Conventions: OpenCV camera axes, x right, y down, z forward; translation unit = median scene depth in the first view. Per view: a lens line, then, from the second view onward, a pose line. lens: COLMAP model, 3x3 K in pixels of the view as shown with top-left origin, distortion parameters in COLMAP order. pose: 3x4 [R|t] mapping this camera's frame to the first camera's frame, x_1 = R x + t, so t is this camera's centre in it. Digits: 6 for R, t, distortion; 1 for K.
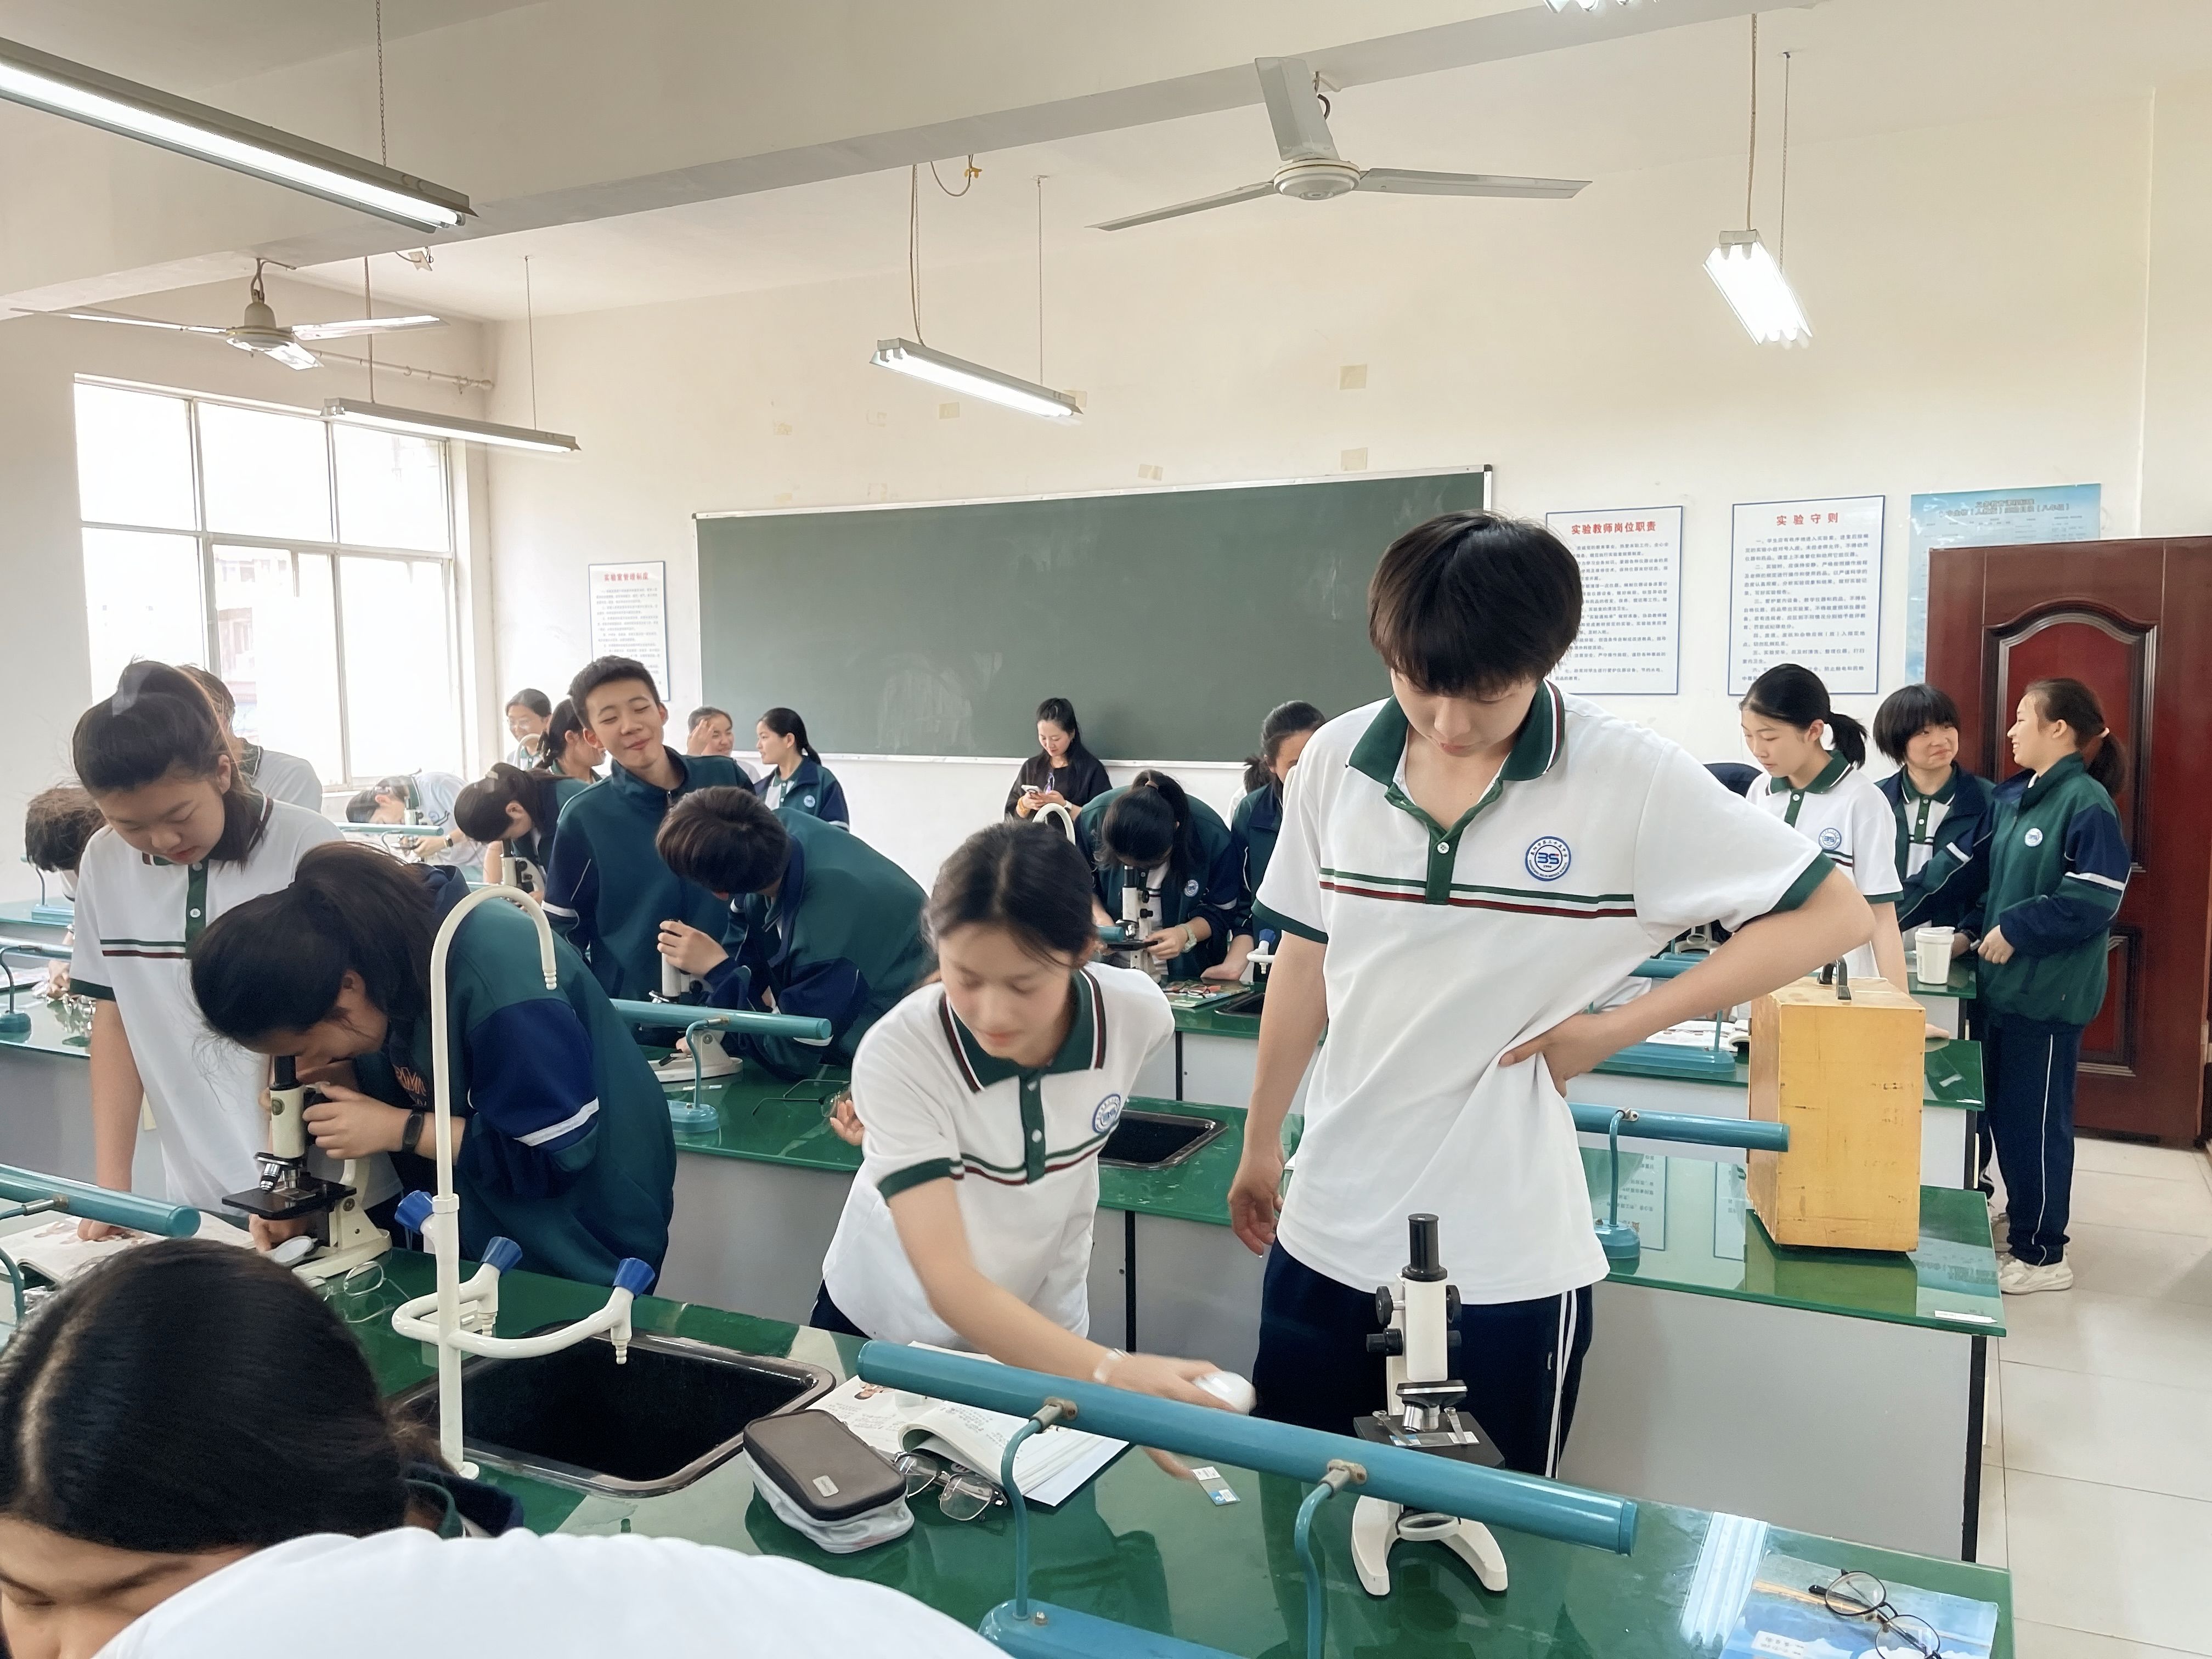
lens RADIAL K [[1690.2, 0, 1102.0], [0, 1690.2, 835.4], [0, 0, 1]] dist [0.044024, -0.074464]
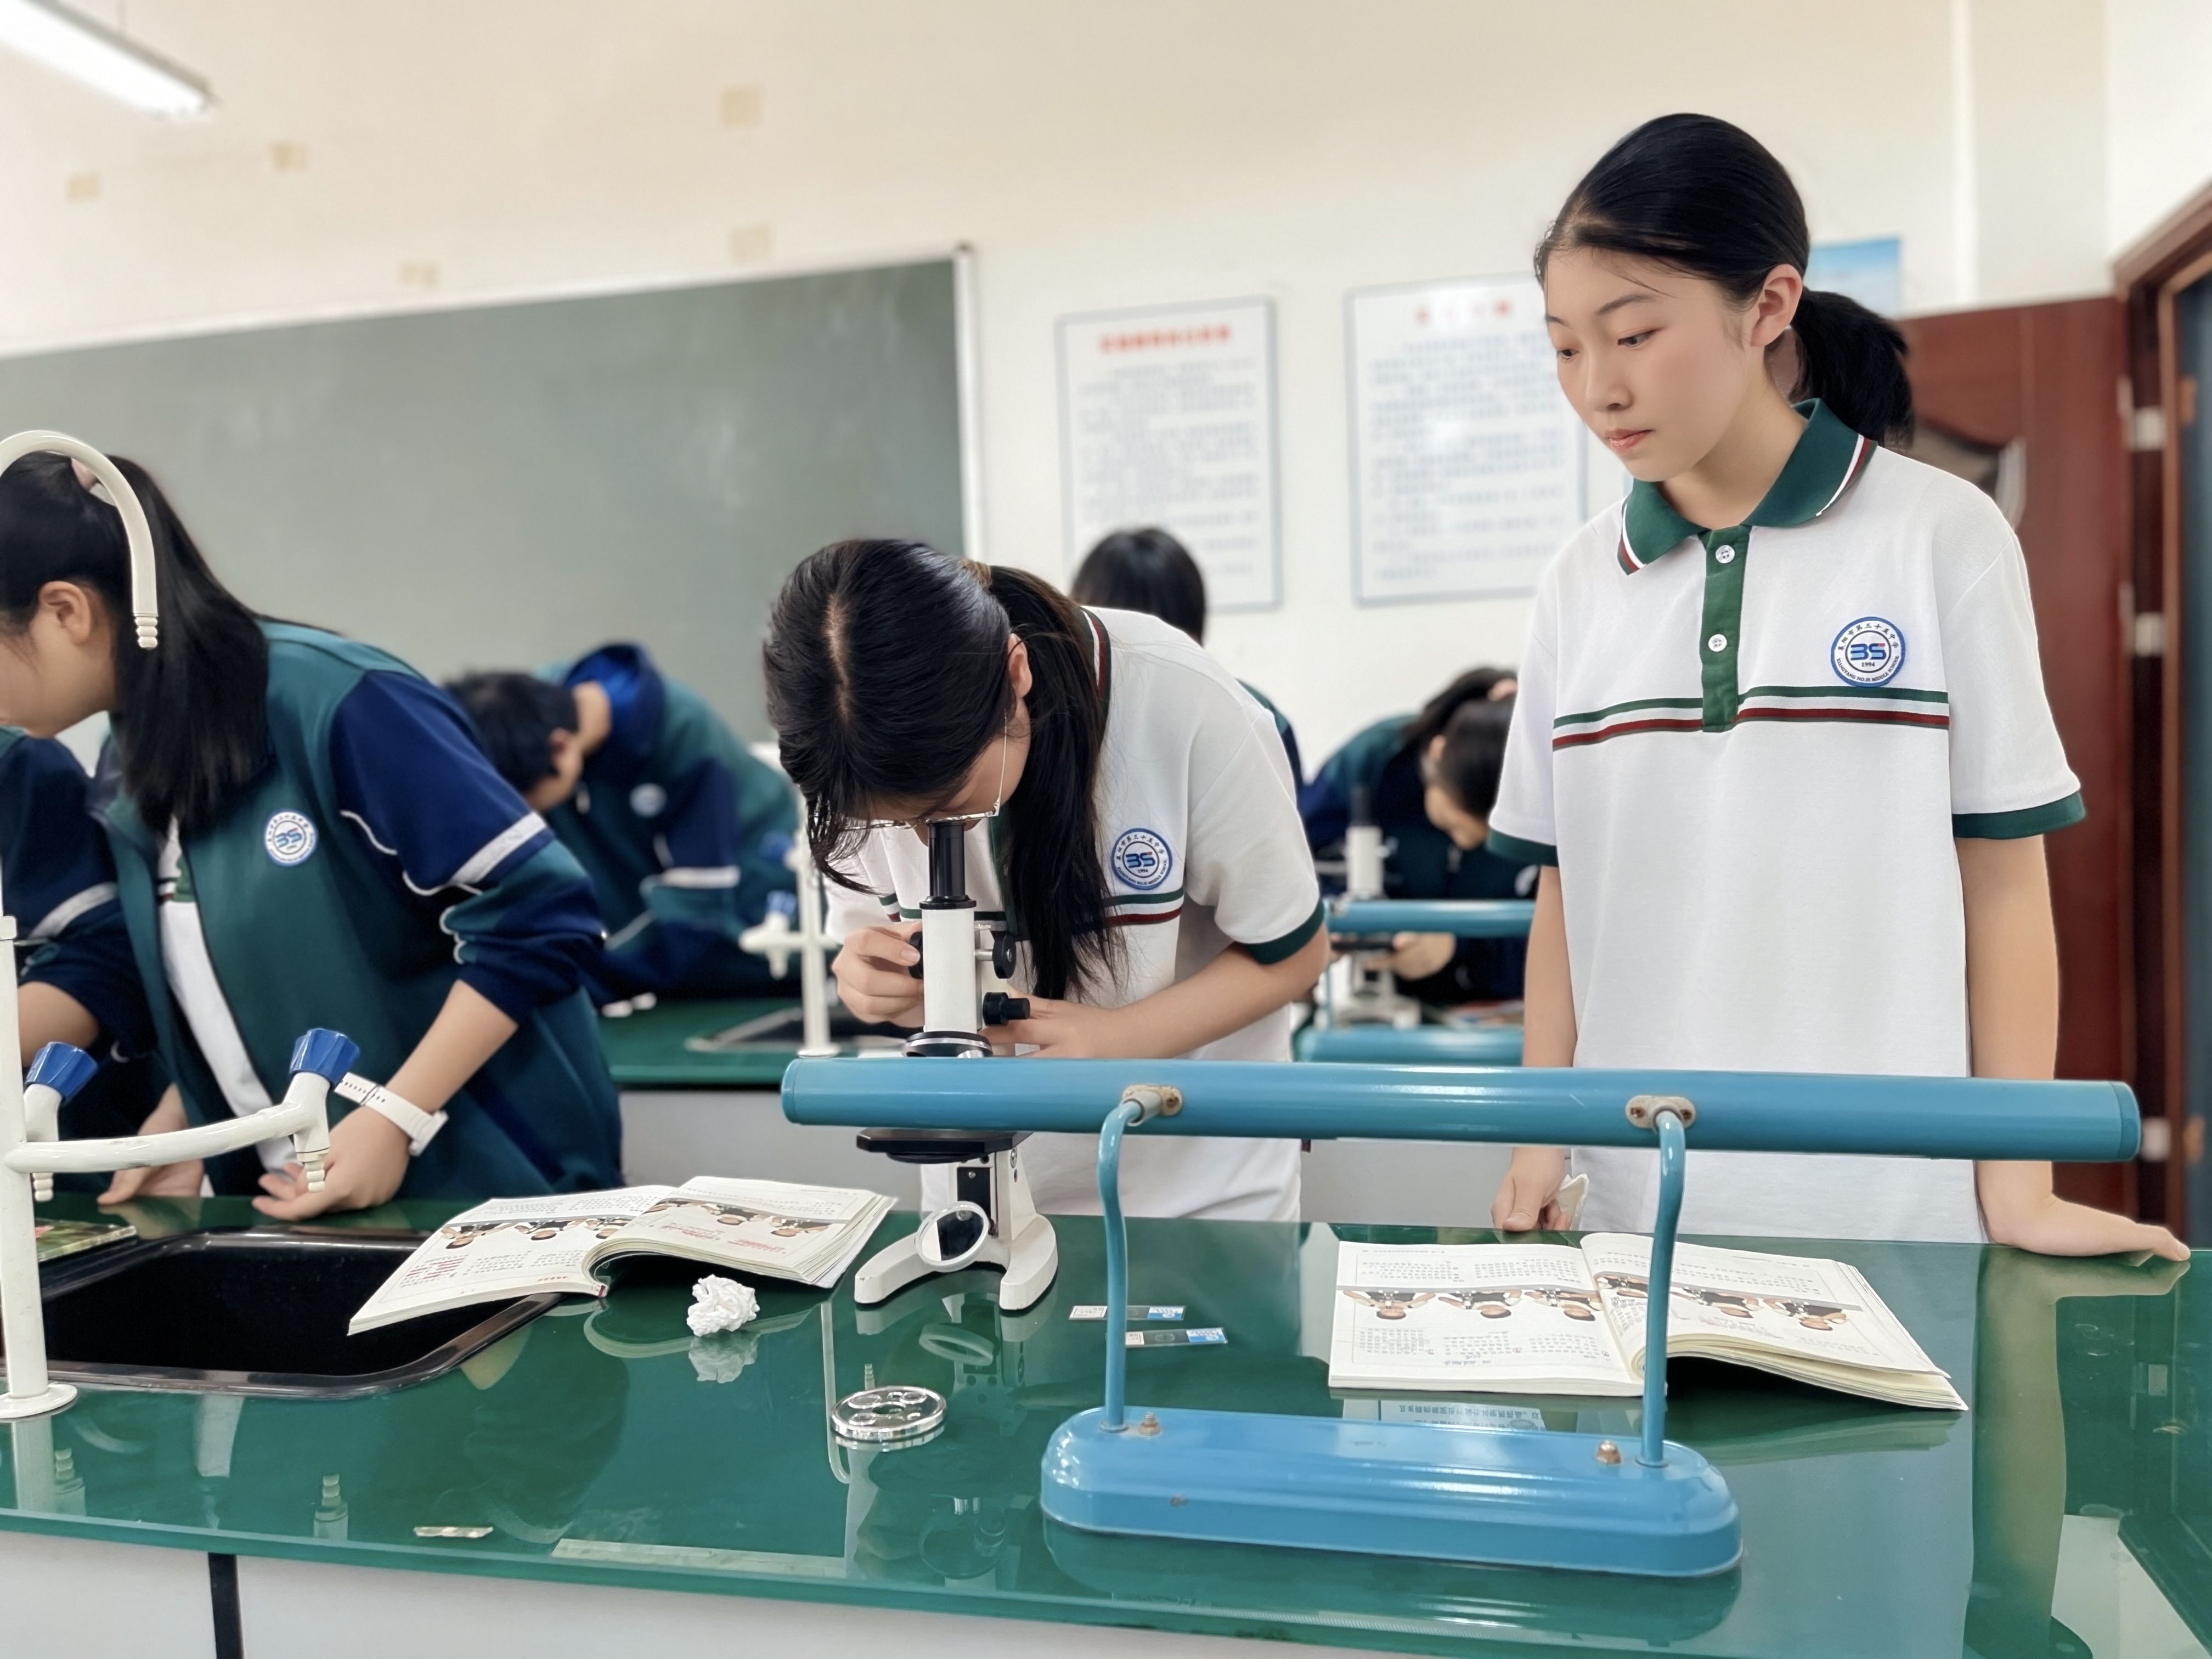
lens RADIAL K [[1690.2, 0, 1104.8], [0, 1690.2, 830.4], [0, 0, 1]] dist [0.044024, -0.074464]
pose [[0.970450, -0.029020, 0.239549, 0.130056], [0.043522, 0.997511, -0.055470, 0.027901], [-0.237343, 0.064257, 0.969298, 0.429039]]
